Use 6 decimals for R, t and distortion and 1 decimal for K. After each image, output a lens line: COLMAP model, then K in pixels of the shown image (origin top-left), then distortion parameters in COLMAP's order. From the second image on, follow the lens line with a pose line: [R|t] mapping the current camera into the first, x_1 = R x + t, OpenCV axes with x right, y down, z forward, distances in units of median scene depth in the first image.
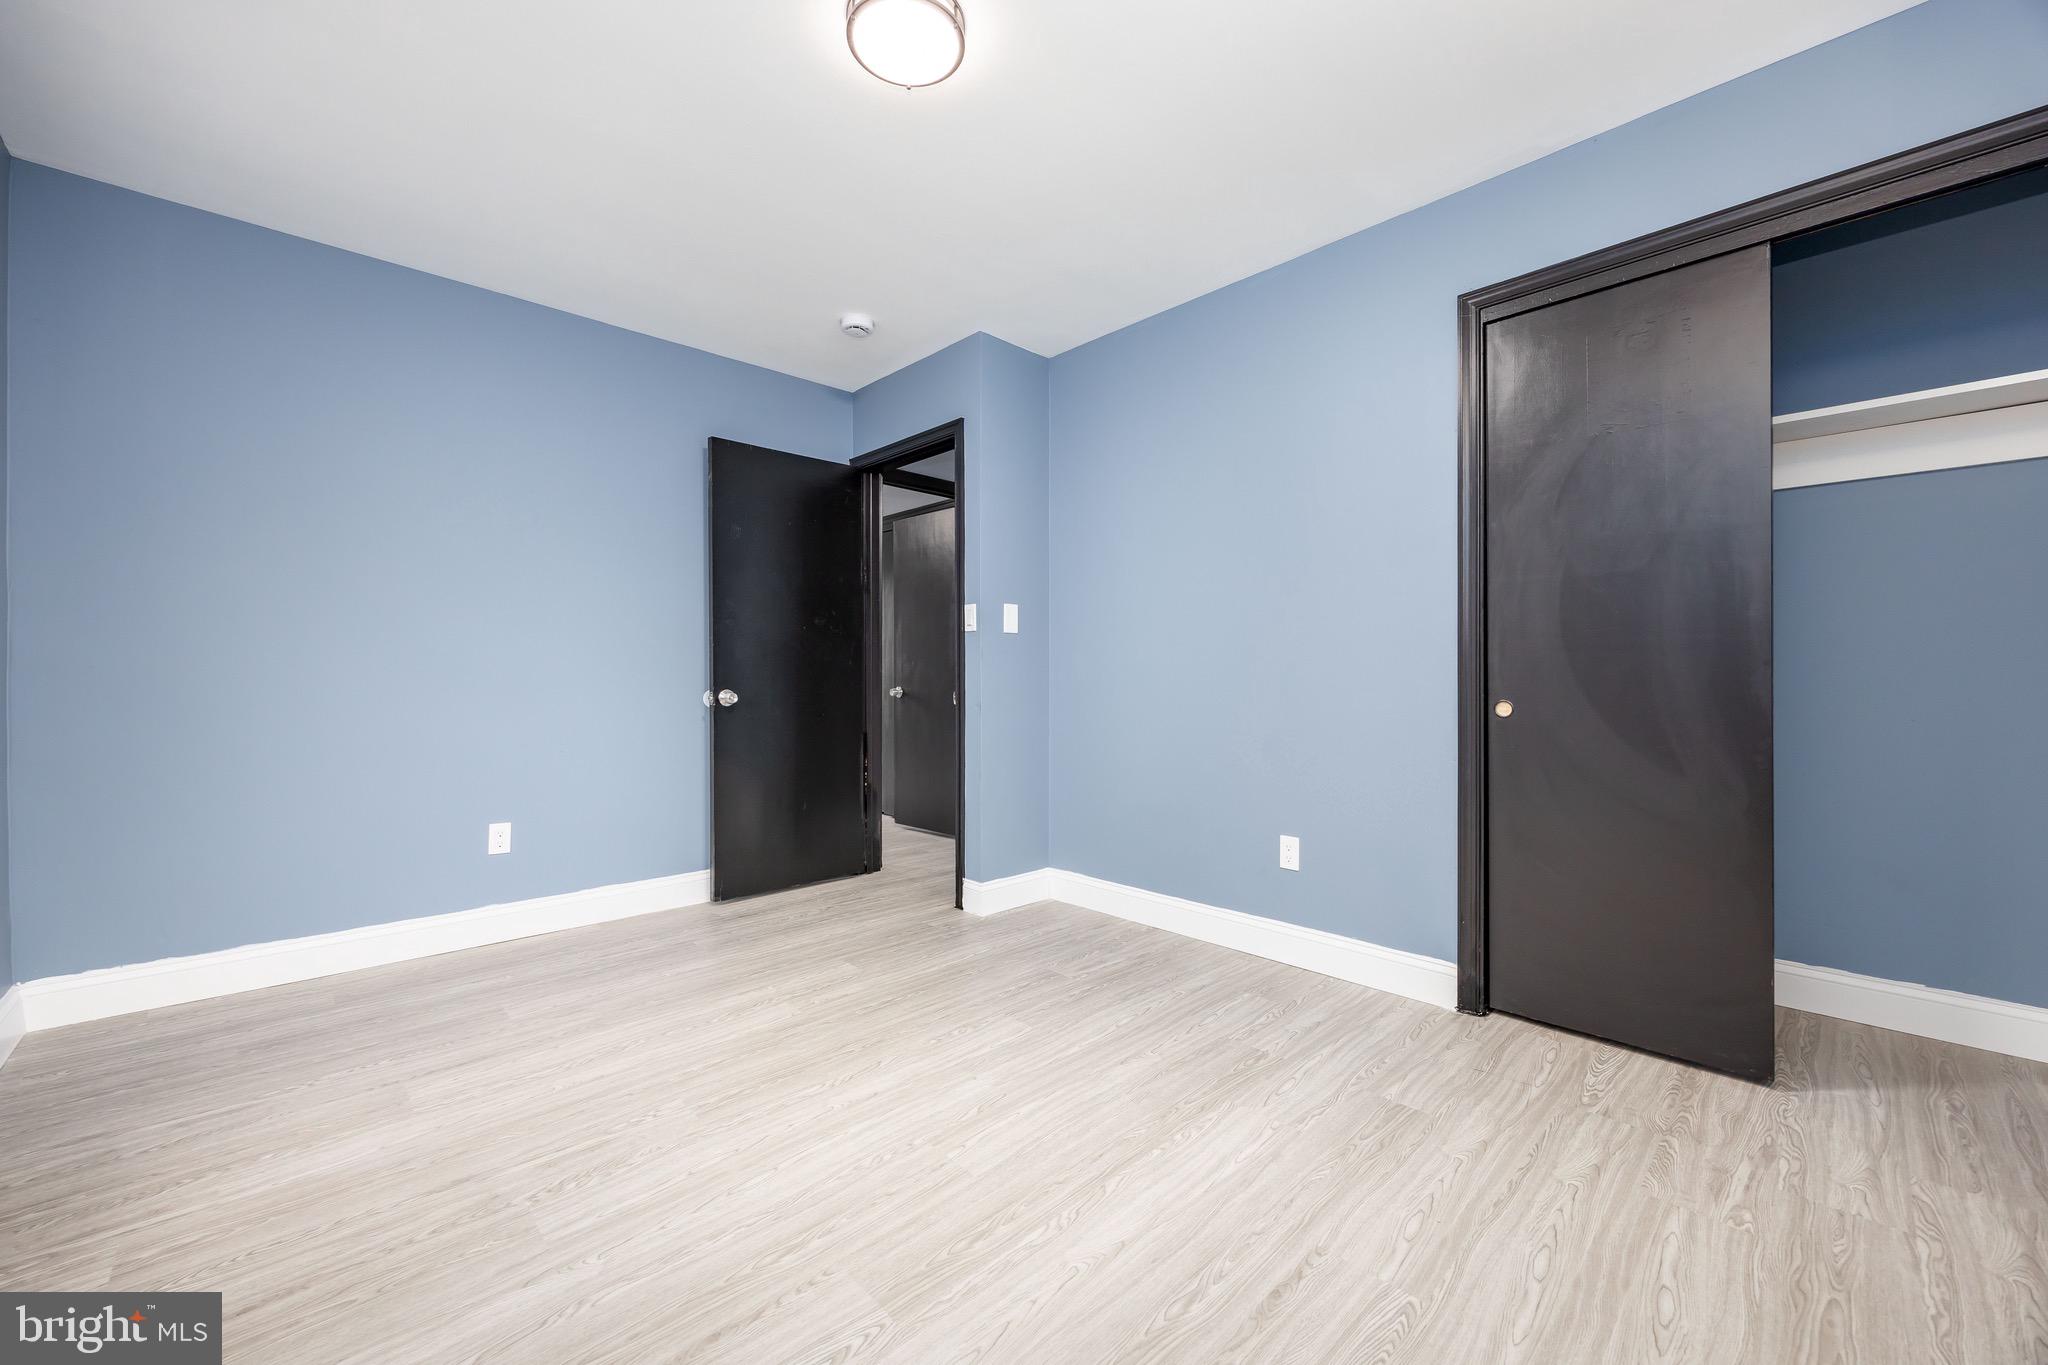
lens RADIAL K [[789.9, 0, 1000.1], [0, 789.9, 689.8], [0, 0, 1]] dist [-0.001828, 0.000502]
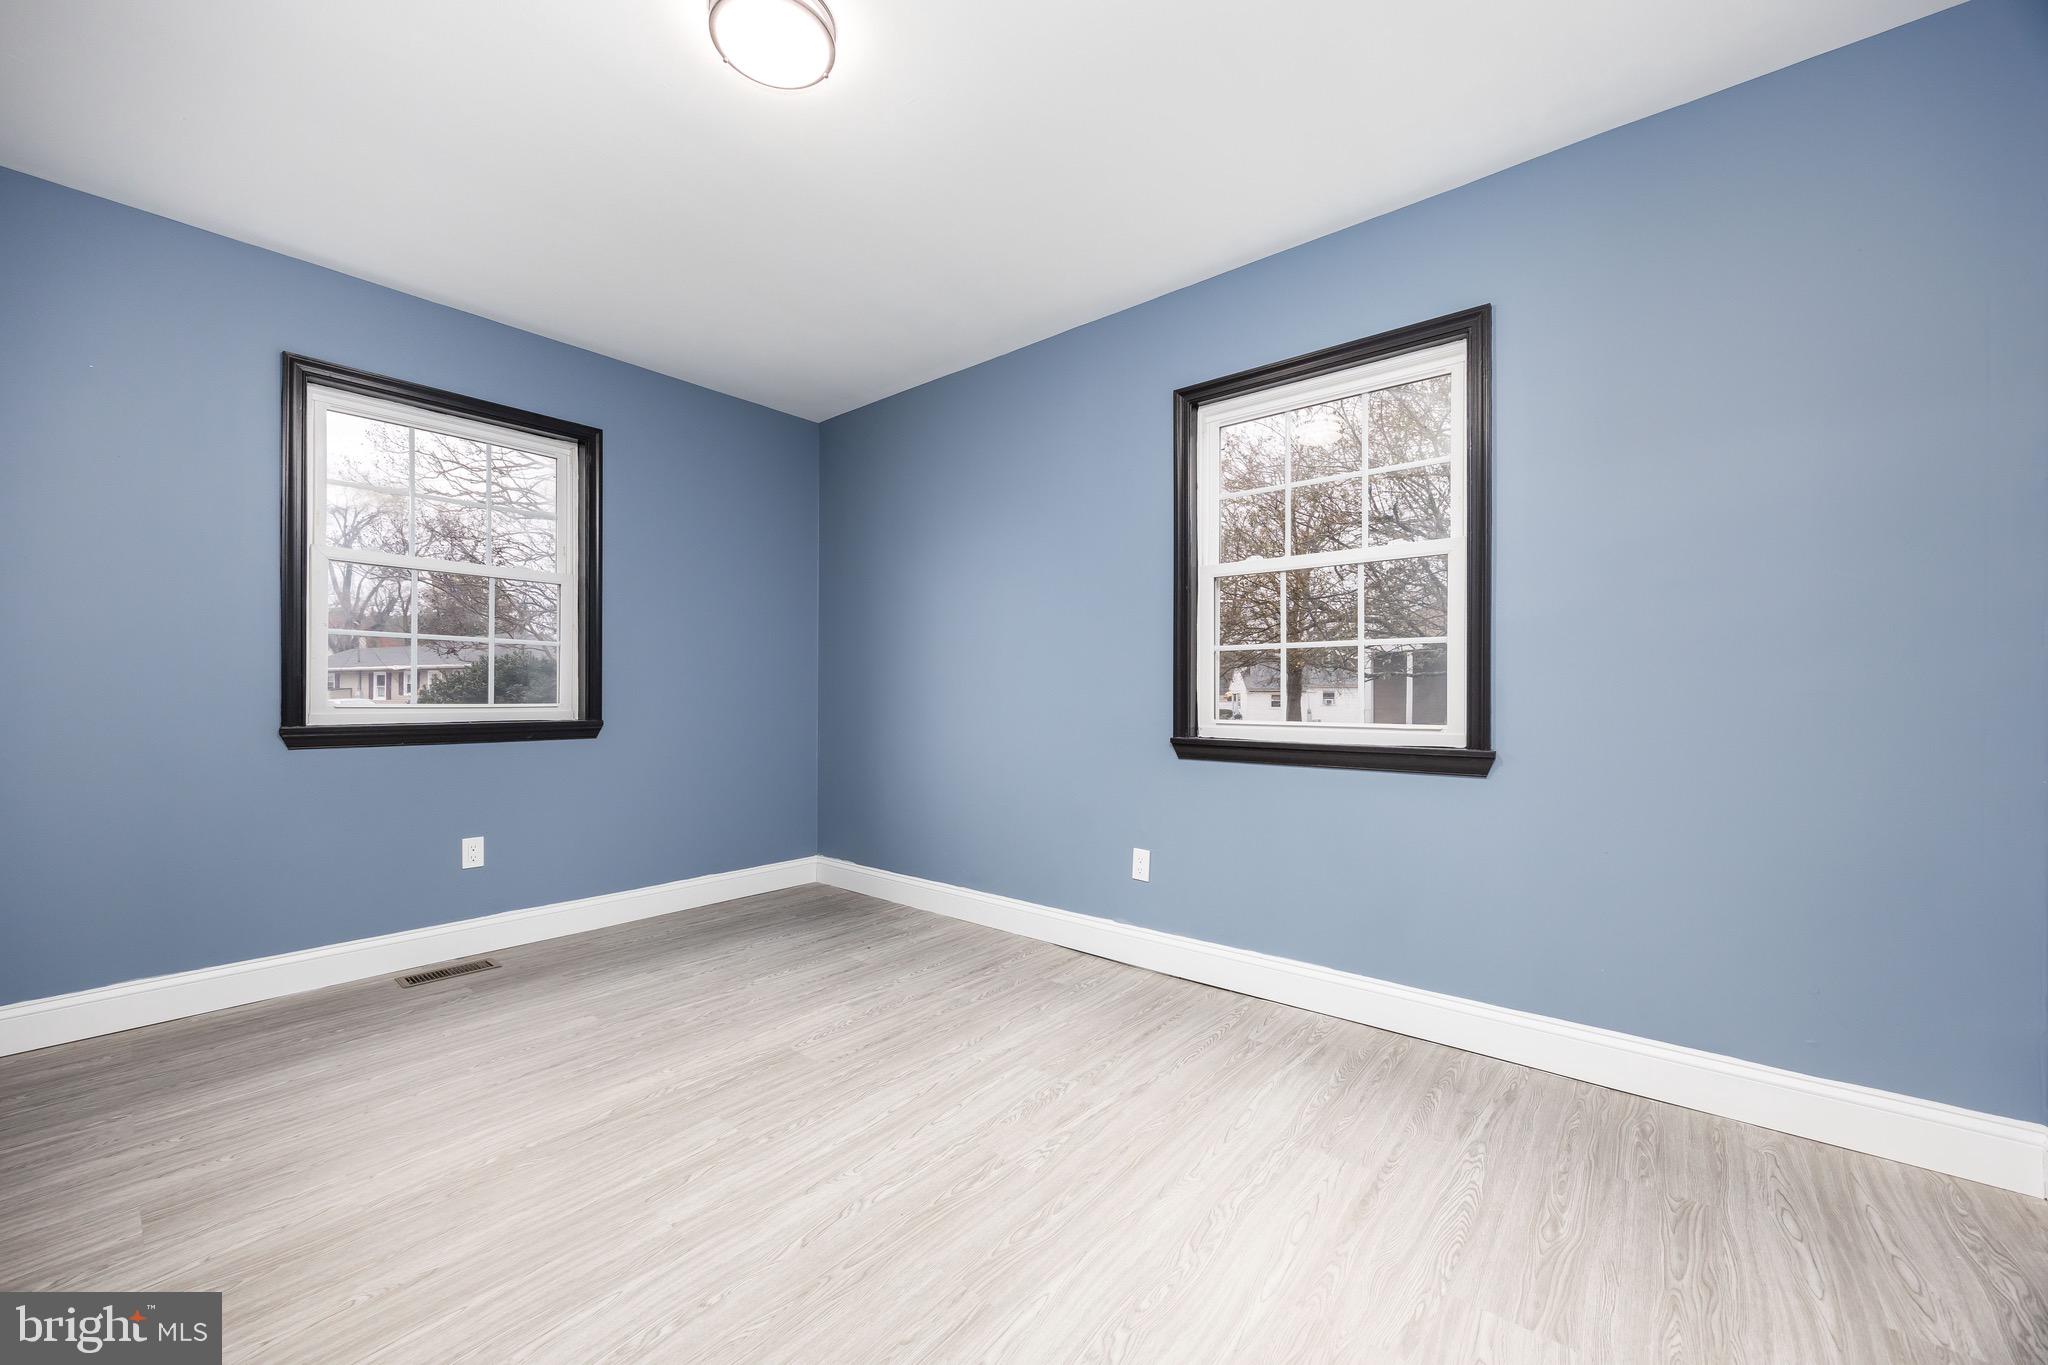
lens RADIAL K [[789.9, 0, 998.3], [0, 789.9, 678.0], [0, 0, 1]] dist [-0.001828, 0.000502]
pose [[-0.994158, 0.000191, -0.107931, -0.309704], [0.000508, 0.999996, -0.002912, -0.036260], [0.107930, -0.002950, -0.994154, 2.134755]]
